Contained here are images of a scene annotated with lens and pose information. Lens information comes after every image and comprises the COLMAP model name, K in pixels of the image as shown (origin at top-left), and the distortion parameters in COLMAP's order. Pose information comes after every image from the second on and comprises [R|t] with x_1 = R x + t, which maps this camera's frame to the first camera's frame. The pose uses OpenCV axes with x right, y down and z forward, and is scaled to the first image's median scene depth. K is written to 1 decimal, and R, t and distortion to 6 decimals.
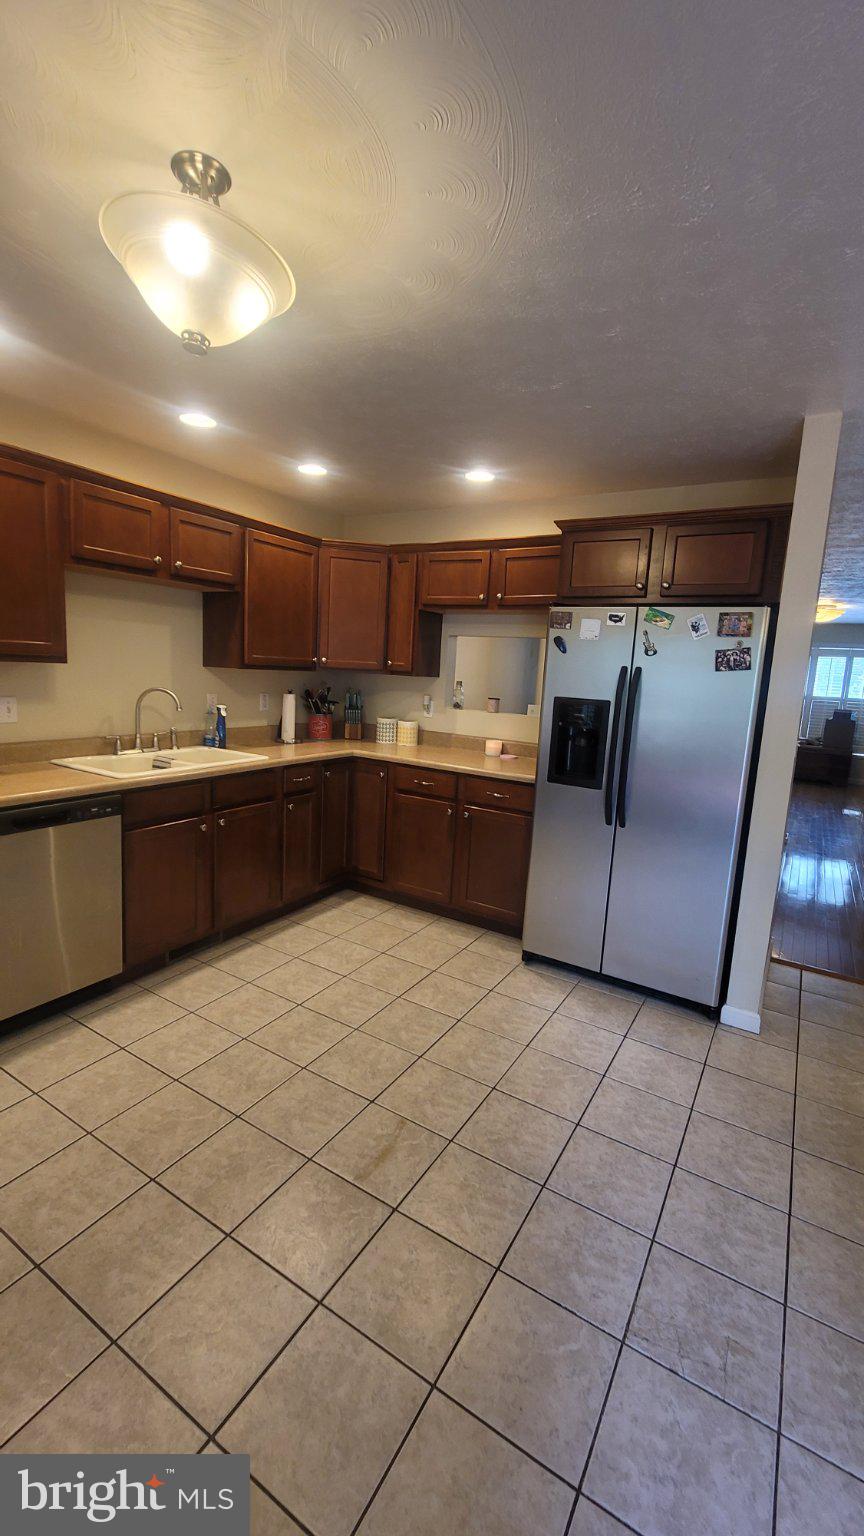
lens RADIAL K [[626.6, 0, 428.7], [0, 626.6, 763.6], [0, 0, 1]] dist [-0.000878, 0.000383]
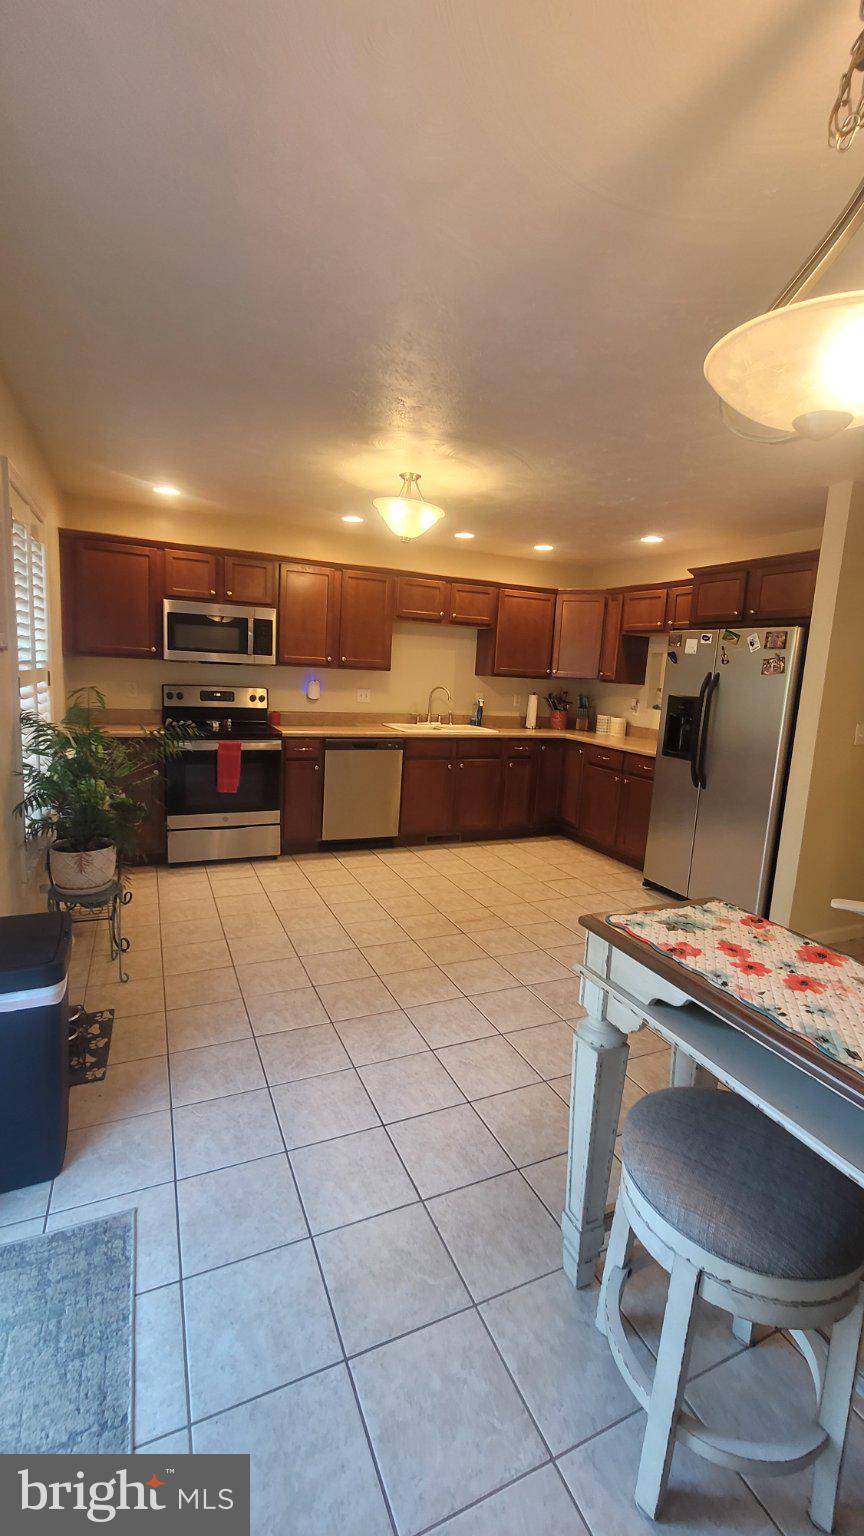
lens RADIAL K [[626.6, 0, 428.7], [0, 626.6, 763.6], [0, 0, 1]] dist [-0.000878, 0.000383]
pose [[0.826227, 0.077290, -0.558010, 0.467962], [-0.096658, 0.995304, -0.005258, 0.091229], [0.554983, 0.058280, 0.829818, -0.389351]]
